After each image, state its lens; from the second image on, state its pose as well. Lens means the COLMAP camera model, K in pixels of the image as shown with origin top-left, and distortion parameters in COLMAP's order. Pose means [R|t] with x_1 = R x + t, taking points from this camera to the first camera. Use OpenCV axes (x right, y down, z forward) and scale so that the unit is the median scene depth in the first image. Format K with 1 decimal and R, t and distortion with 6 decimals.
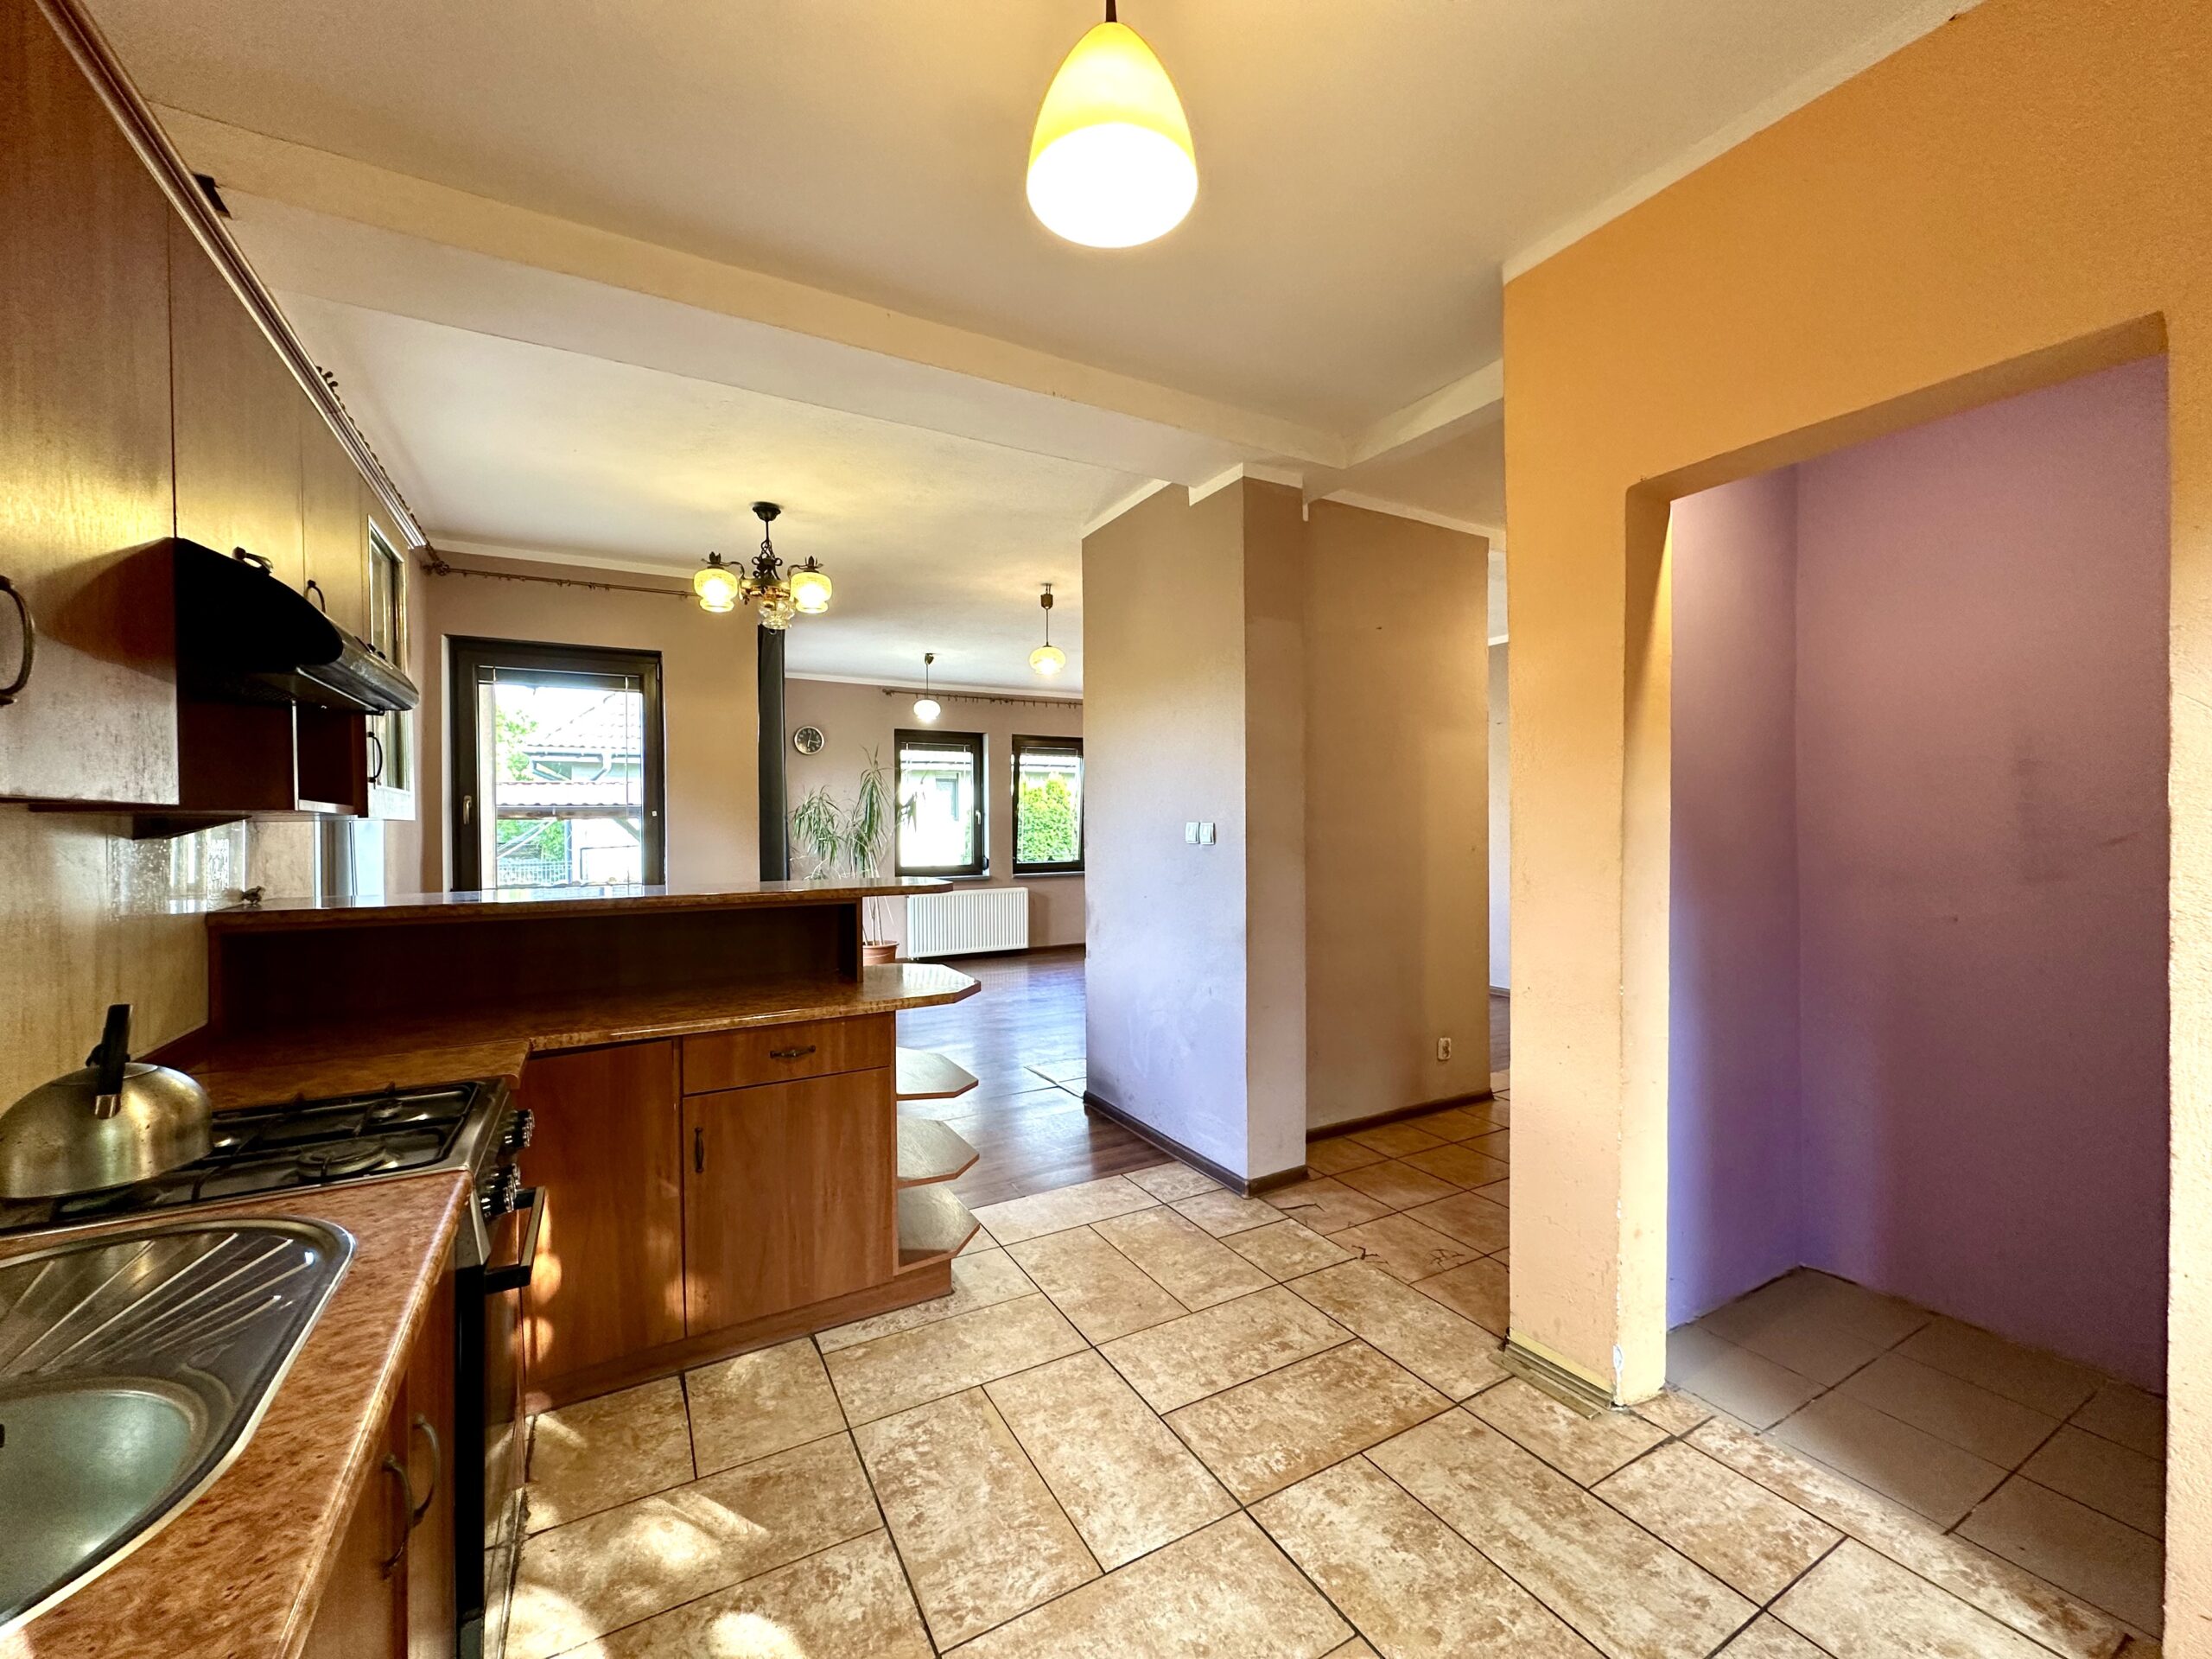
lens RADIAL K [[881.1, 0, 1106.0], [0, 881.1, 829.5], [0, 0, 1]] dist [-0.001465, 0.000408]
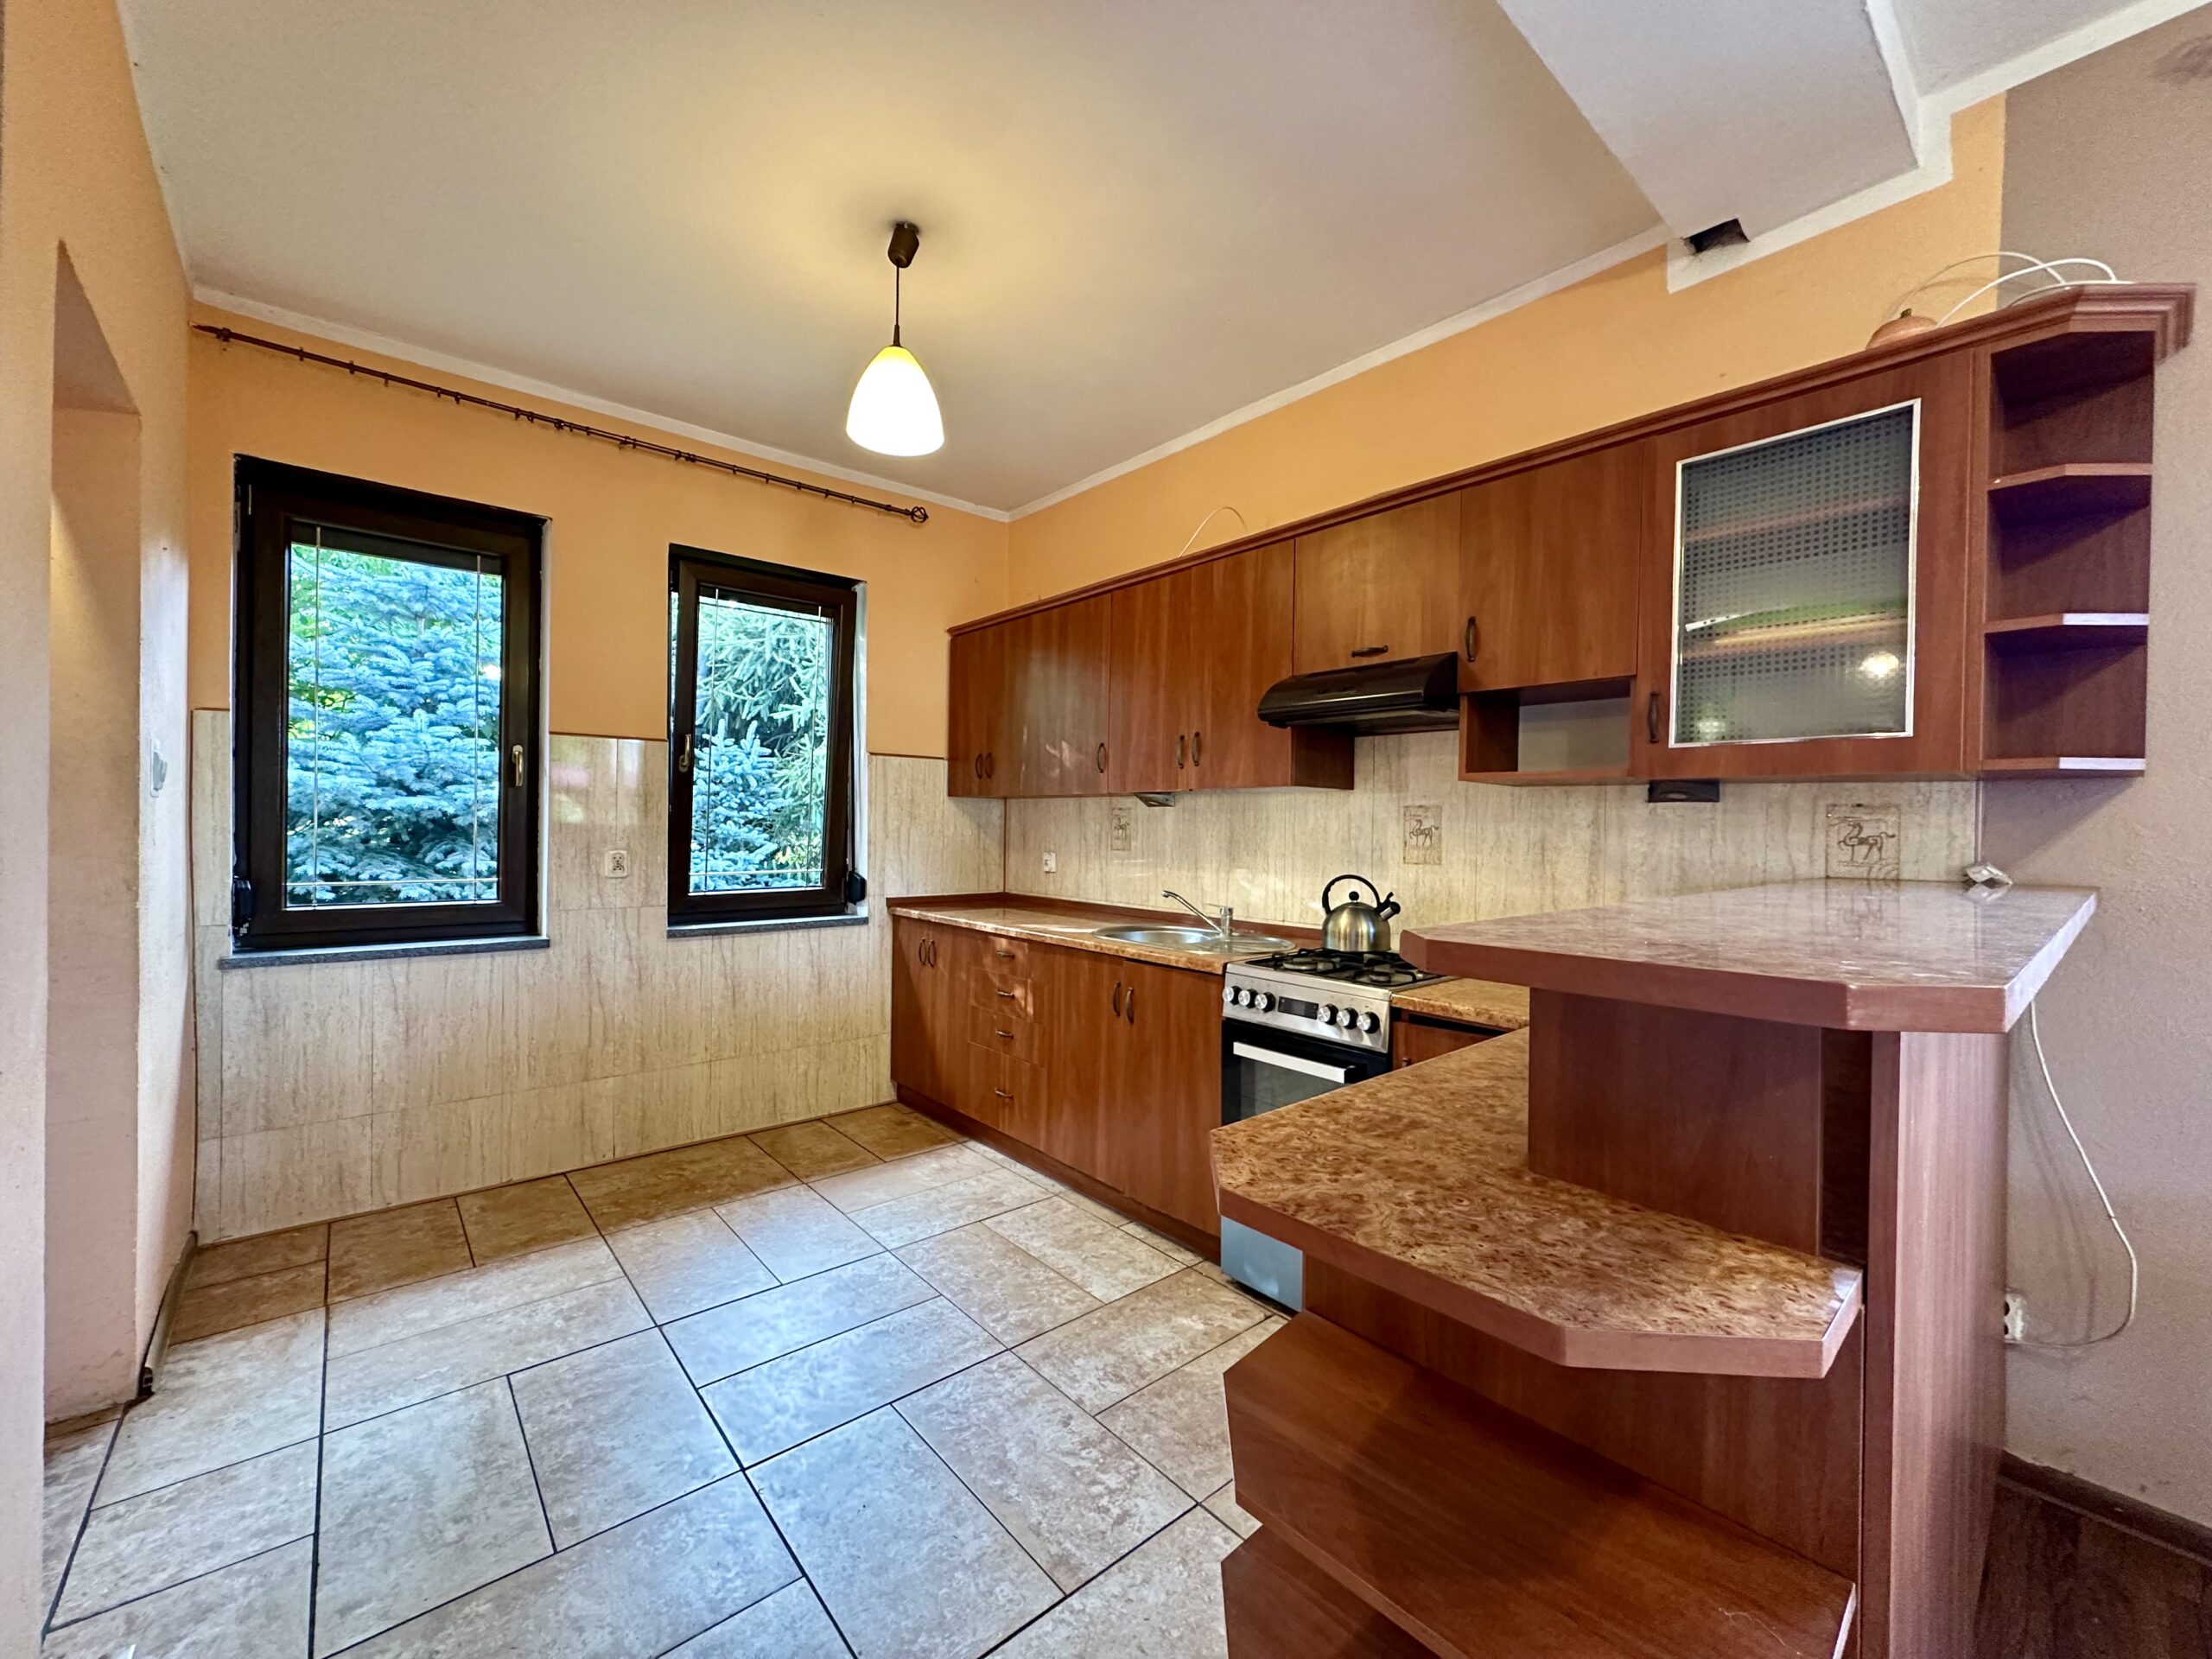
lens RADIAL K [[879.8, 0, 1106.0], [0, 879.8, 829.5], [0, 0, 1]] dist [-0.000702, 0.000181]
pose [[-0.979591, -0.005171, -0.200933, -0.031653], [-0.008329, 0.999855, 0.014878, 0.029589], [0.200827, 0.016248, -0.979492, 1.607767]]
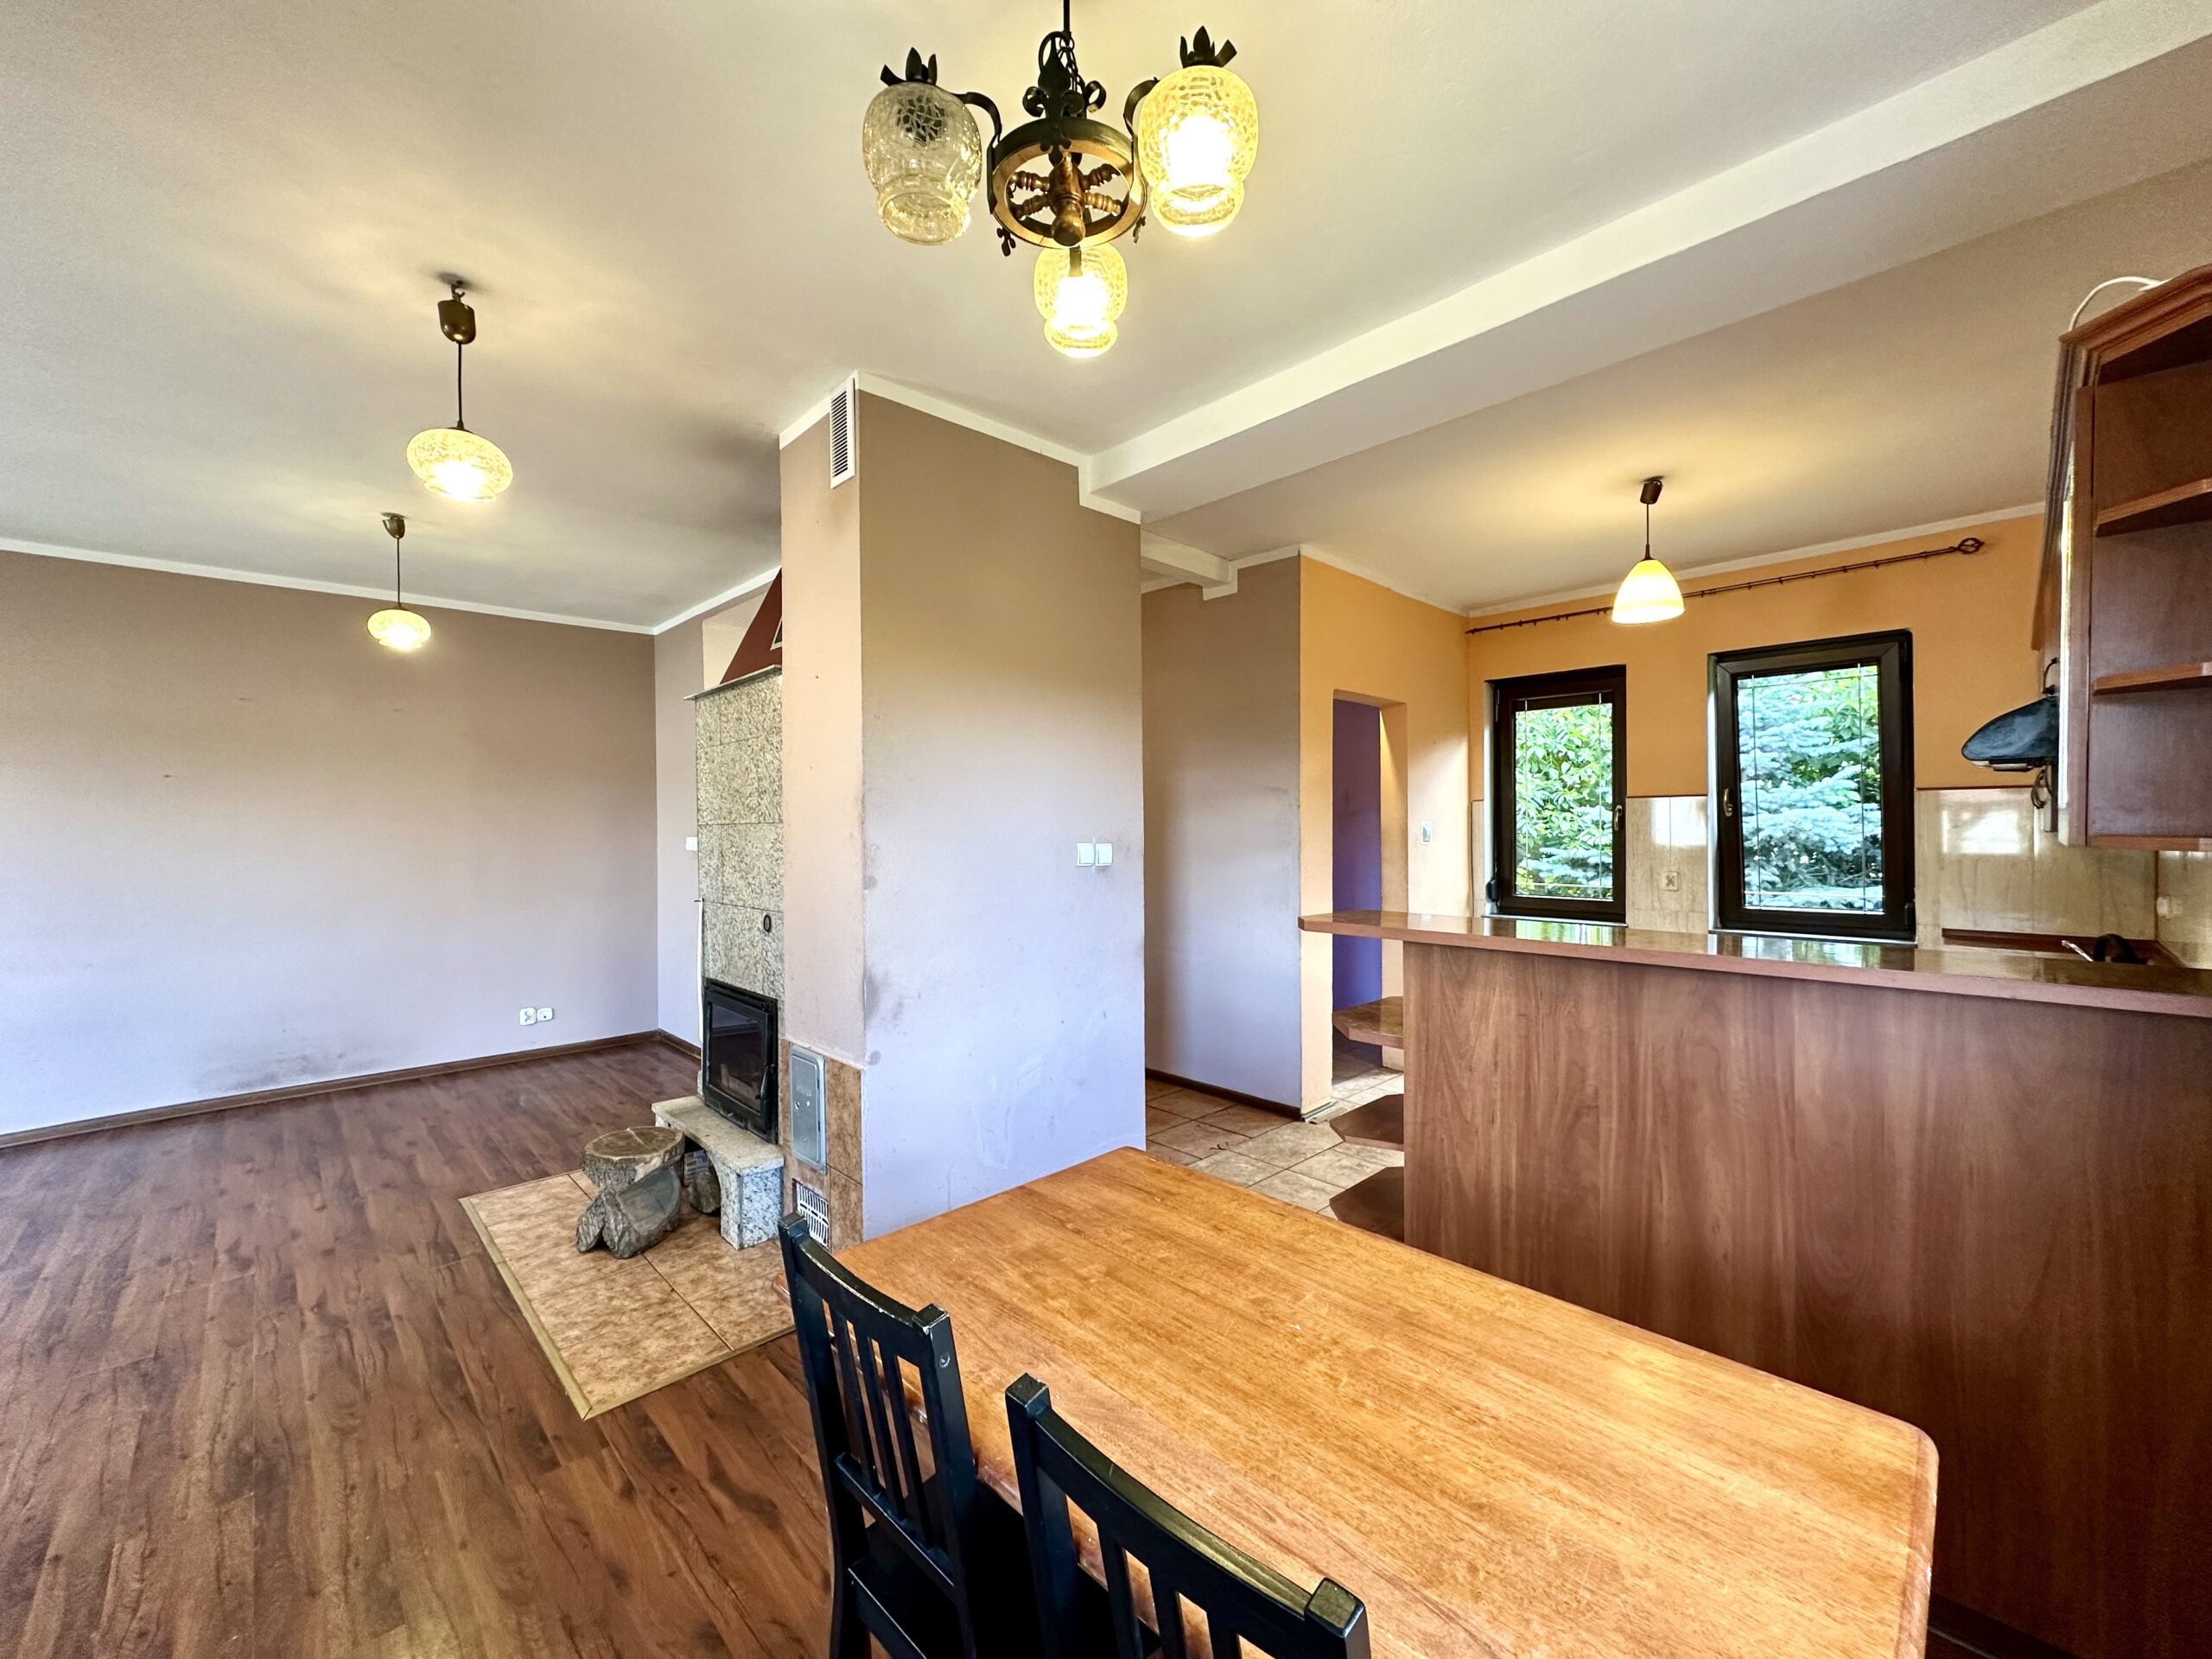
lens RADIAL K [[881.1, 0, 1106.0], [0, 881.1, 829.5], [0, 0, 1]] dist [-0.001465, 0.000408]
pose [[-0.252326, 0.002959, 0.967638, -1.281418], [0.016011, 0.999871, 0.001117, -0.036596], [-0.967510, 0.015774, -0.252341, 1.911538]]
